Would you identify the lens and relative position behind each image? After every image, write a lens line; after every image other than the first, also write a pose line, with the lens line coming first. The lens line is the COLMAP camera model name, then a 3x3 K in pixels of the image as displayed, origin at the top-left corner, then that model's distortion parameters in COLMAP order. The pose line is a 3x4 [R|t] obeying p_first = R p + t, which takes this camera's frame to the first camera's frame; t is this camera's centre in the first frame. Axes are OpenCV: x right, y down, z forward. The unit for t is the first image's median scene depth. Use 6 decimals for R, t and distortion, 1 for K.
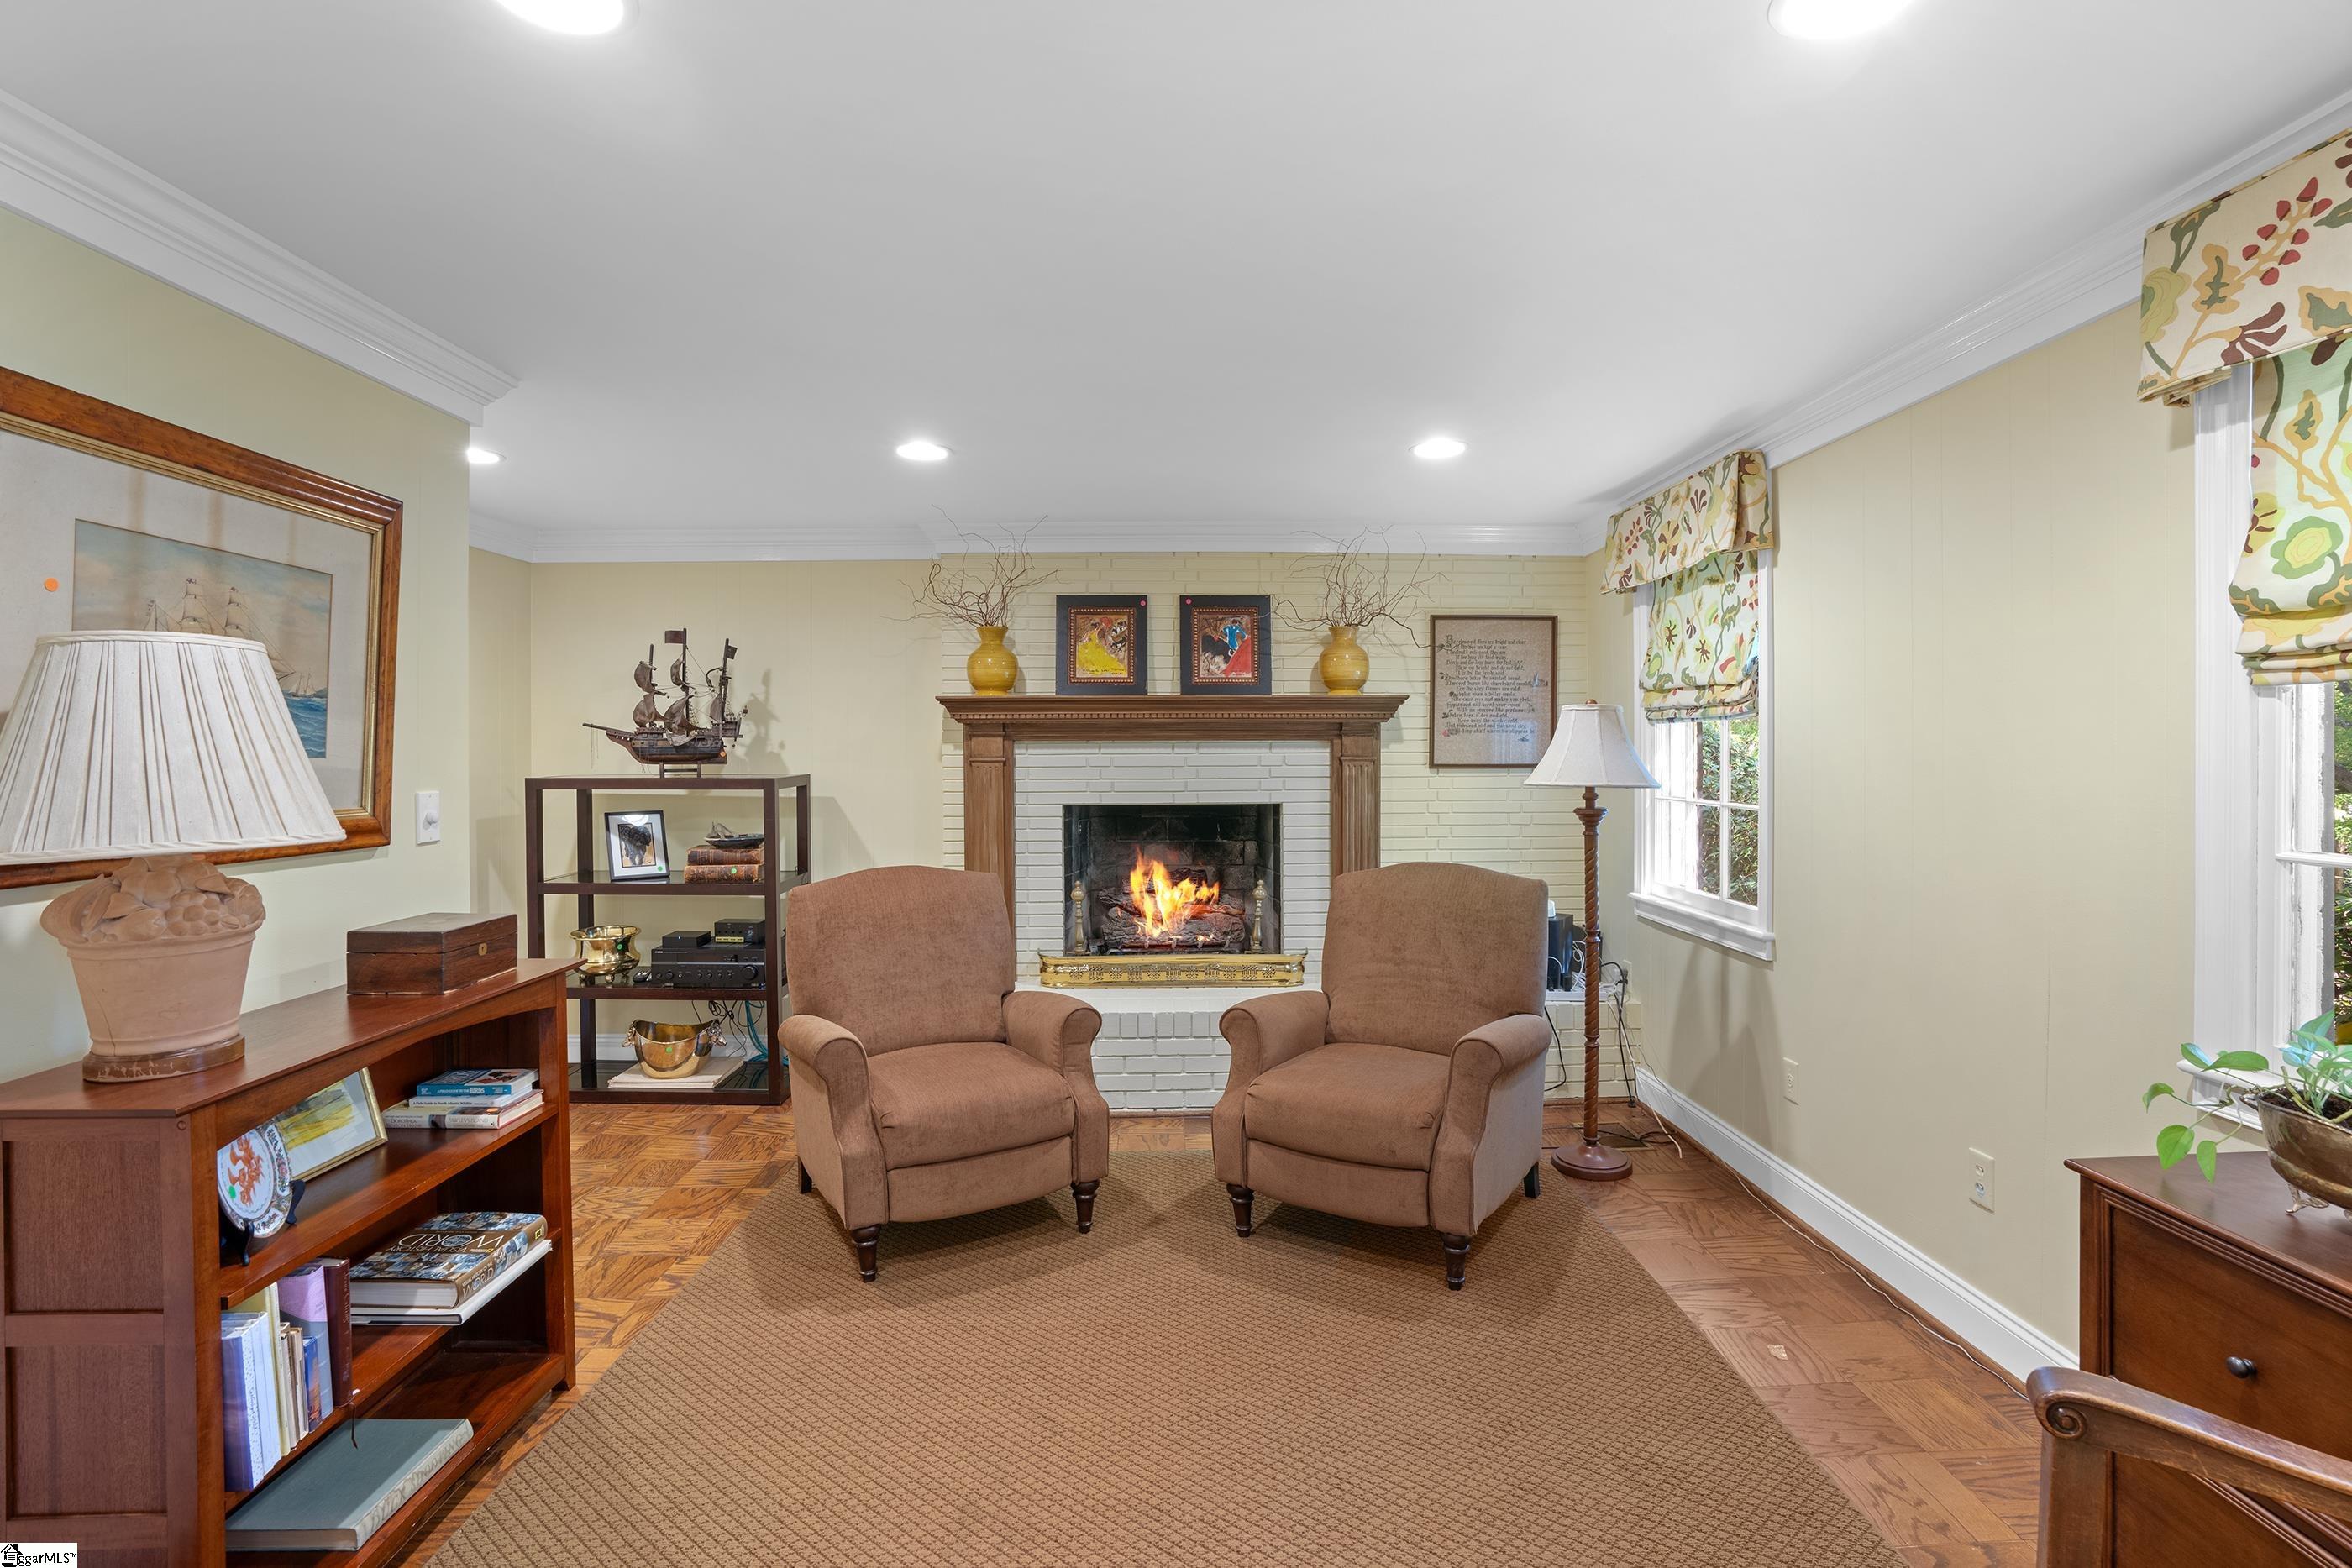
lens RADIAL K [[1113.5, 0, 1191.8], [0, 1113.5, 763.4], [0, 0, 1]] dist [-0.052465, 0.020541]
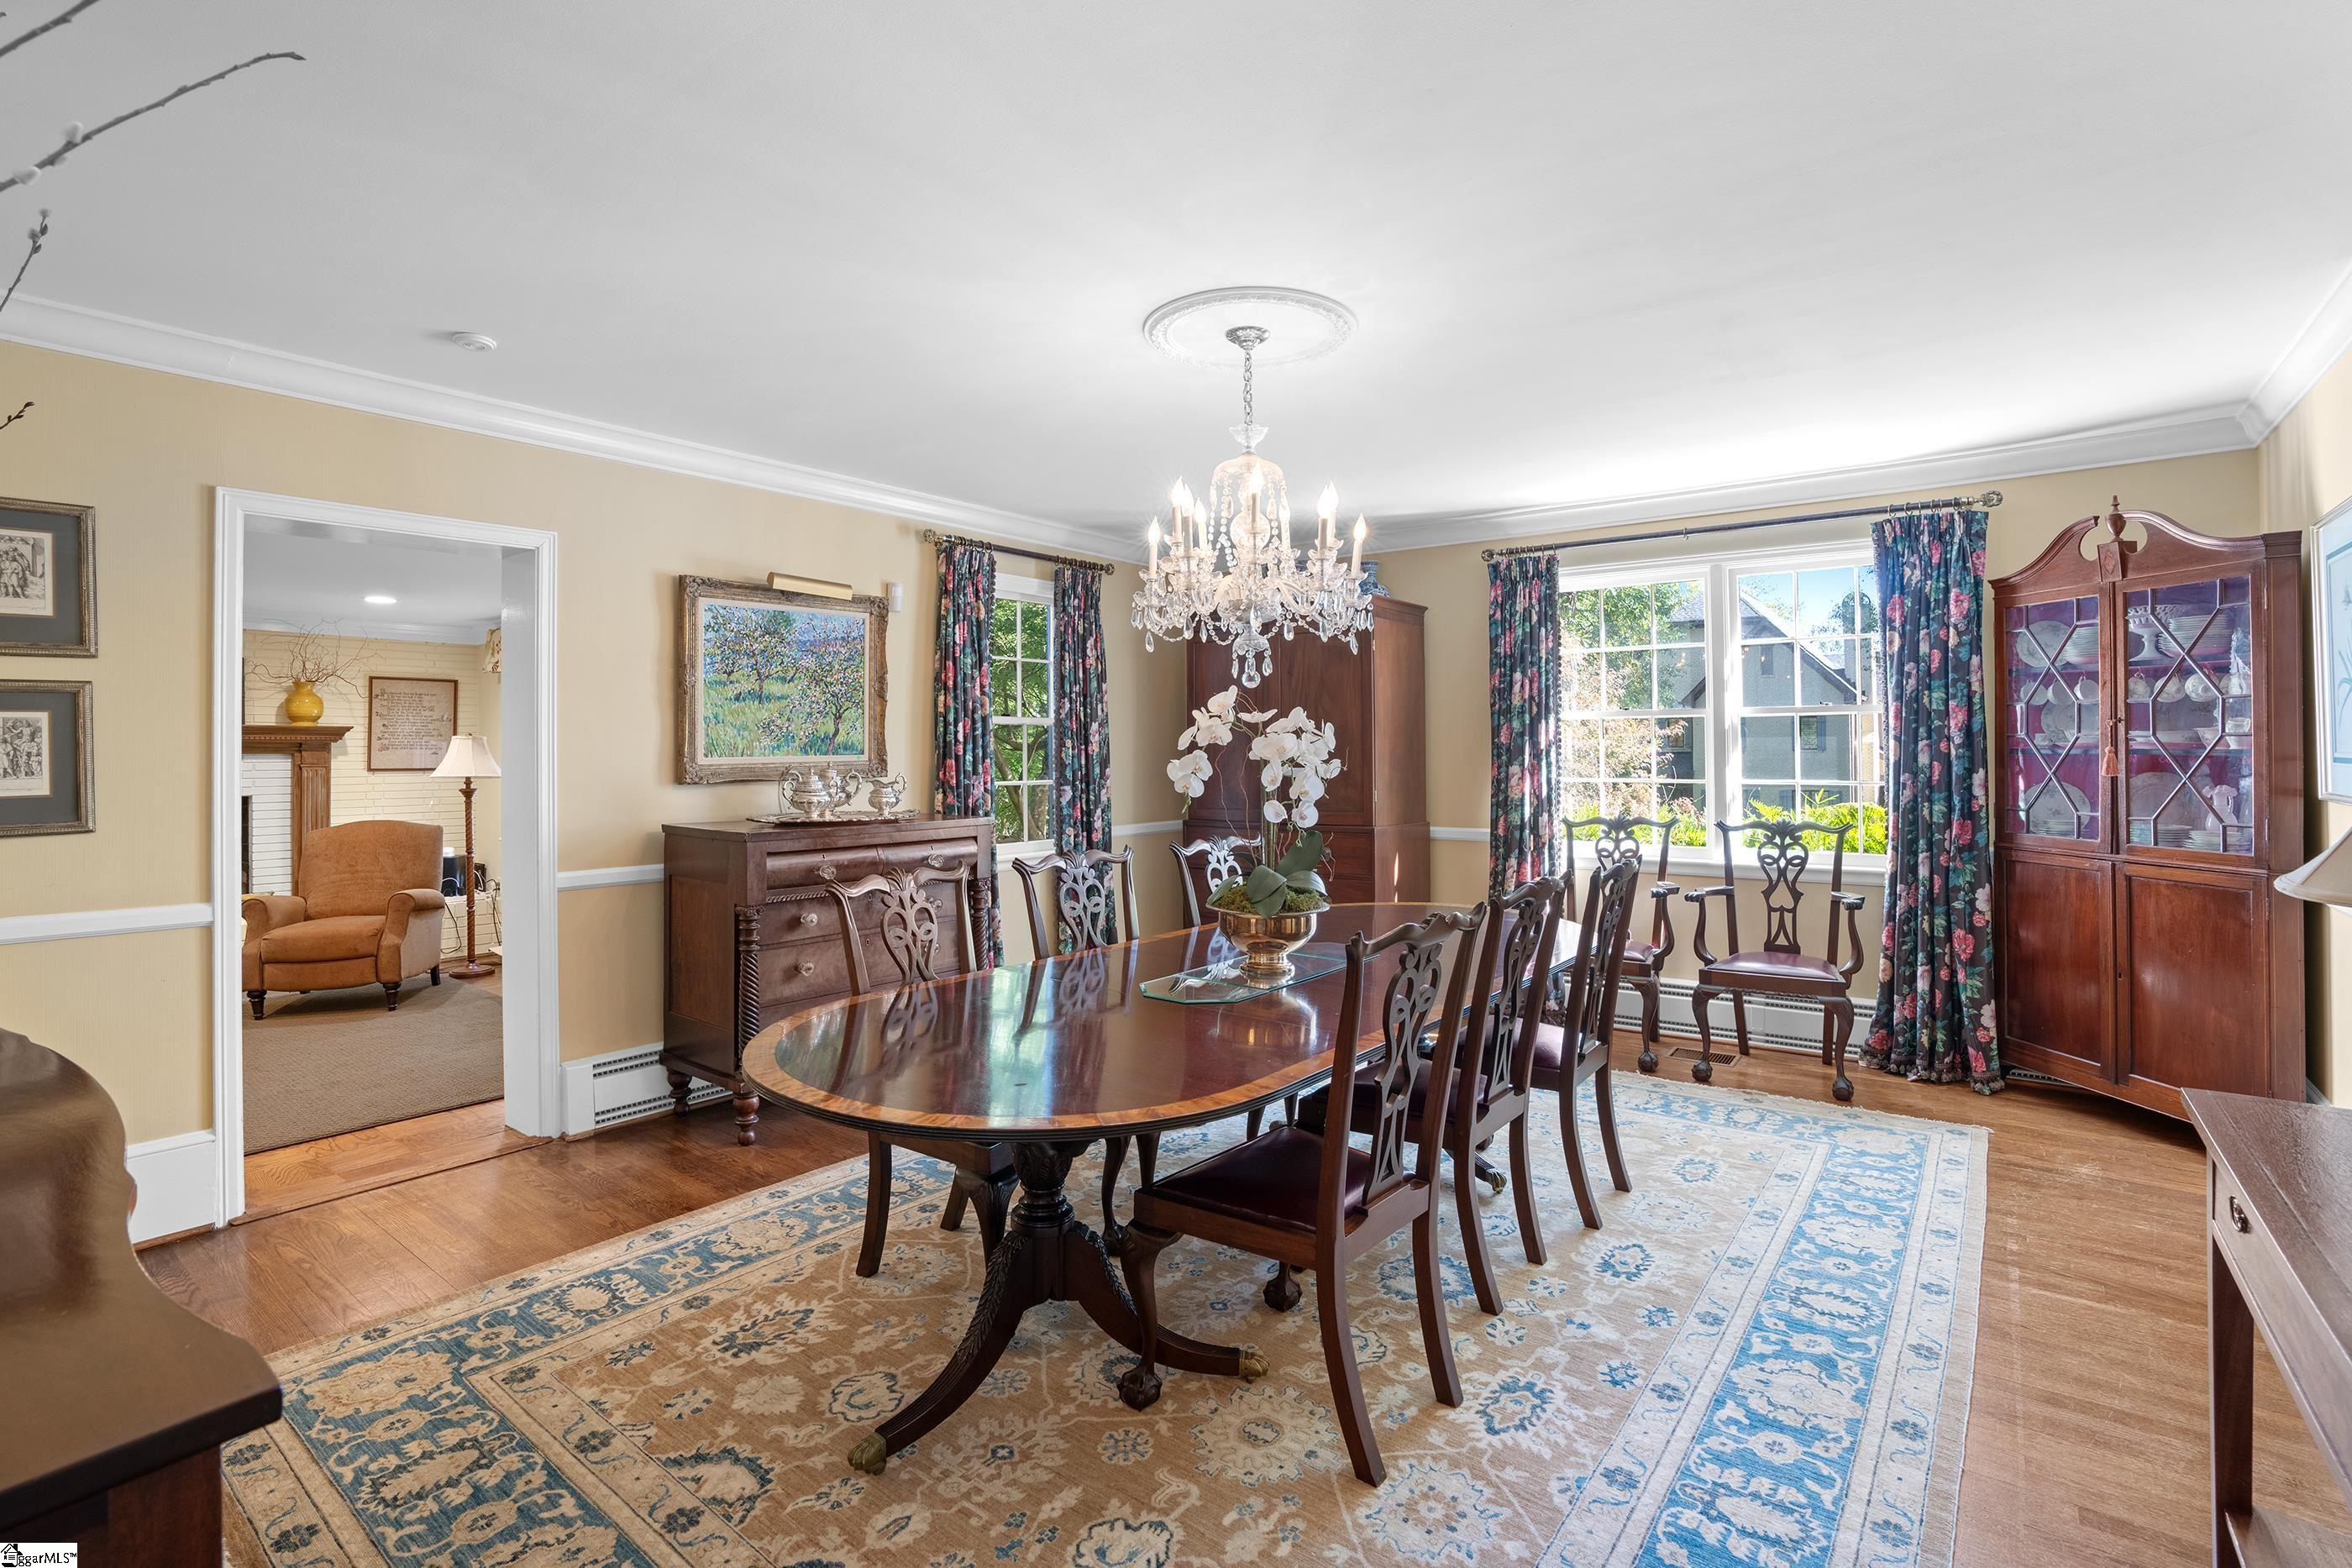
lens RADIAL K [[1086.7, 0, 1178.6], [0, 1086.7, 716.2], [0, 0, 1]] dist [-0.066095, 0.027401]
pose [[0.630876, 0.023218, 0.775536, -0.235022], [0.016382, 0.998931, -0.043232, 0.010239], [-0.775710, 0.039979, 0.629821, -0.892752]]
